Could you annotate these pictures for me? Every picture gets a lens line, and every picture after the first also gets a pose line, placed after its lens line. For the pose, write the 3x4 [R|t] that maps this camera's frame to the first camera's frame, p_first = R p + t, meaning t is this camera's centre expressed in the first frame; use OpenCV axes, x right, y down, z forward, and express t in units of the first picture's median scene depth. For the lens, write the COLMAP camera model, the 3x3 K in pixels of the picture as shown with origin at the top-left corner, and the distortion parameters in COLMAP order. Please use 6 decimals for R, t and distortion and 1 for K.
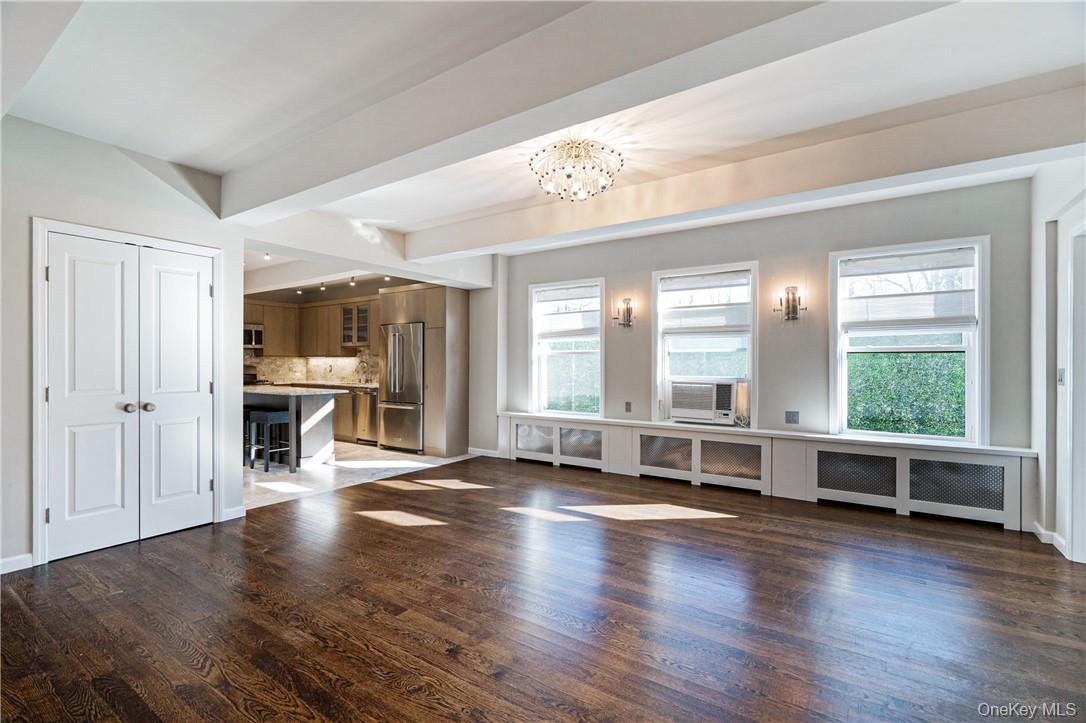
lens RADIAL K [[501.5, 0, 540.7], [0, 501.5, 360.2], [0, 0, 1]] dist [0.043395, -0.037934]
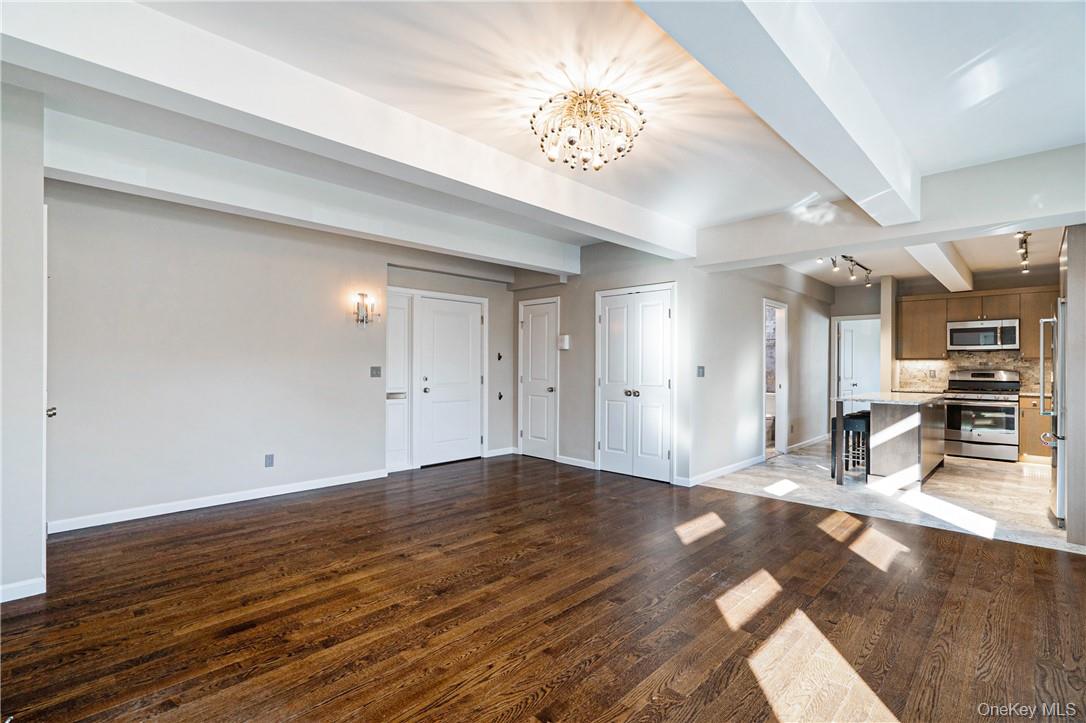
lens RADIAL K [[493.8, 0, 539.4], [0, 493.8, 363.6], [0, 0, 1]] dist [-0.004648, 0.000359]
pose [[-0.176847, -0.004480, -0.984228, 0.520472], [0.001130, 0.999988, -0.004754, 0.003671], [0.984238, -0.001953, -0.176840, 0.635692]]
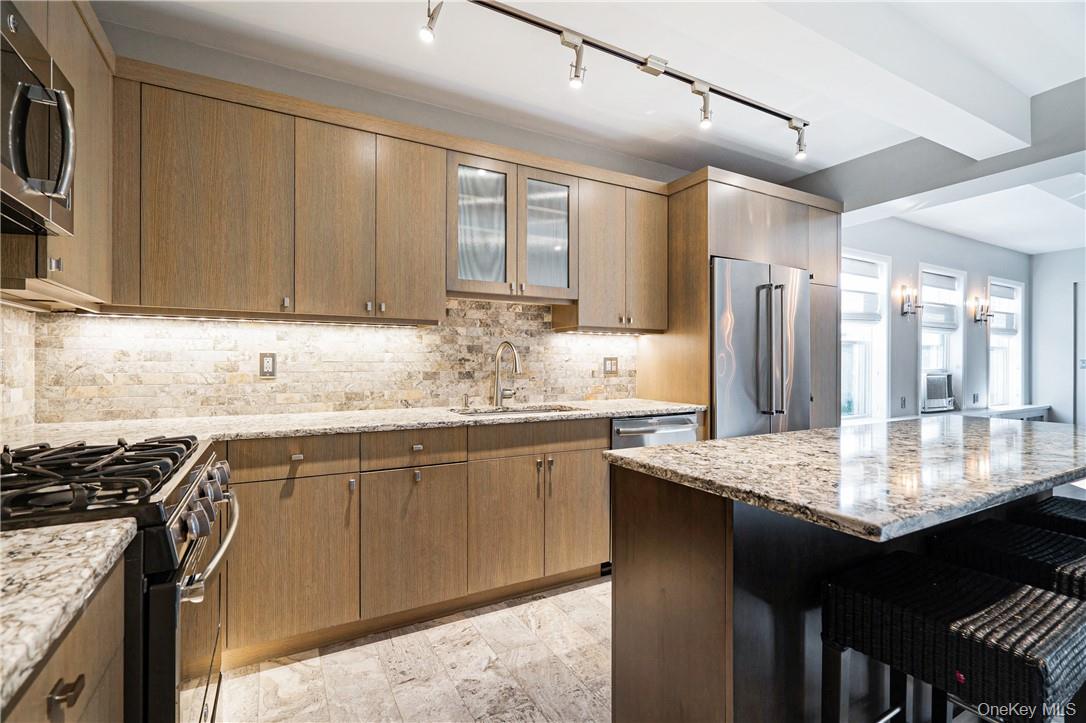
lens RADIAL K [[493.8, 0, 539.4], [0, 493.8, 363.6], [0, 0, 1]] dist [-0.004648, 0.000359]
pose [[0.441879, 0.002354, 0.897072, -0.972428], [-0.003150, 0.999994, -0.001072, 0.025797], [-0.897069, -0.002352, 0.441884, 1.257344]]
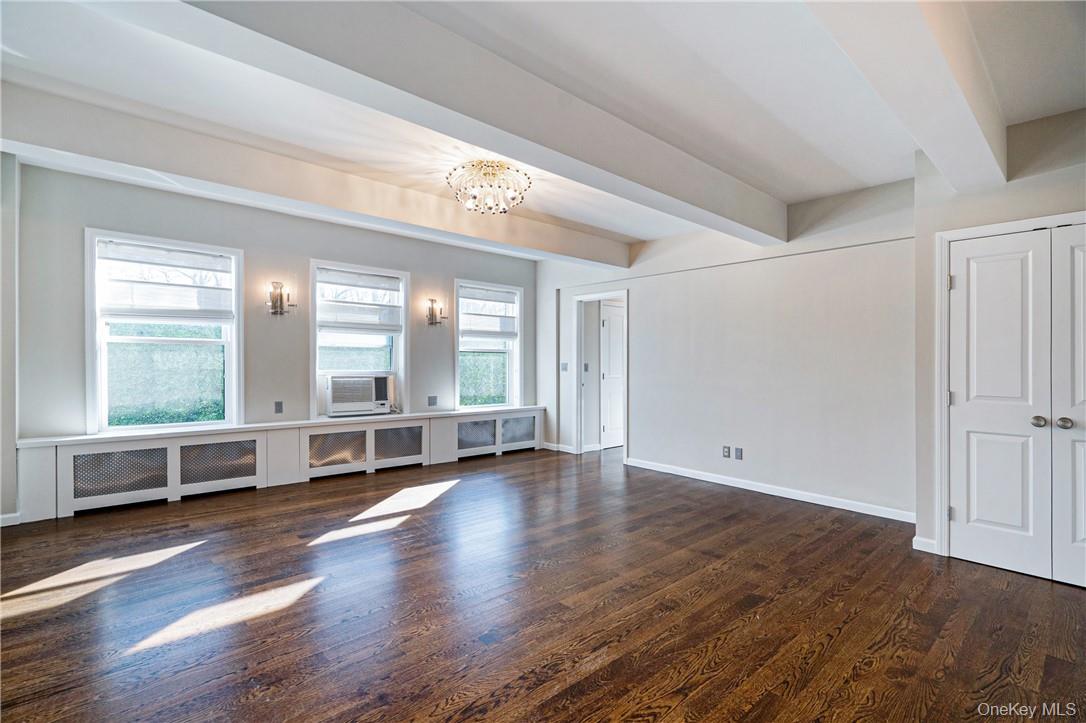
lens RADIAL K [[501.4, 0, 541.9], [0, 501.4, 357.3], [0, 0, 1]] dist [-0.030504, 0.000409]
pose [[0.223481, 0.005782, 0.974691, -0.583066], [-0.018435, 0.999829, -0.001705, -0.000376], [-0.974534, -0.017587, 0.223549, 0.381798]]
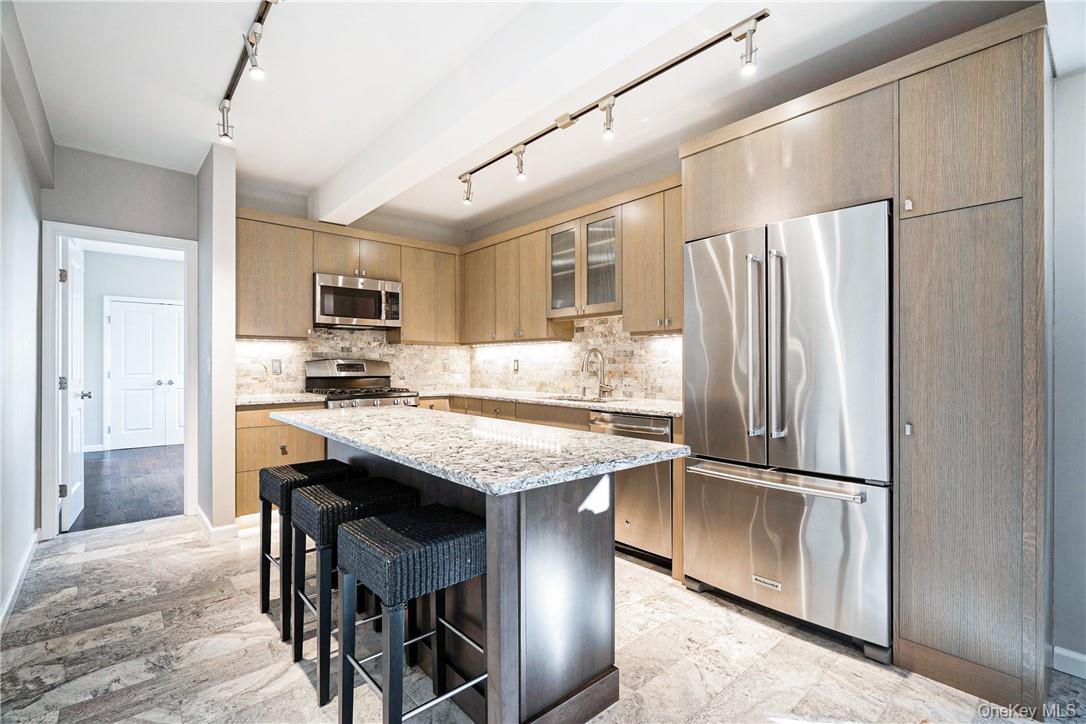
lens RADIAL K [[493.8, 0, 539.4], [0, 493.8, 364.1], [0, 0, 1]] dist [-0.004648, 0.000359]
pose [[0.969395, -0.001529, -0.245502, -0.442746], [0.002465, 0.999991, 0.003505, 0.021489], [0.245494, -0.004003, 0.969390, 0.843535]]
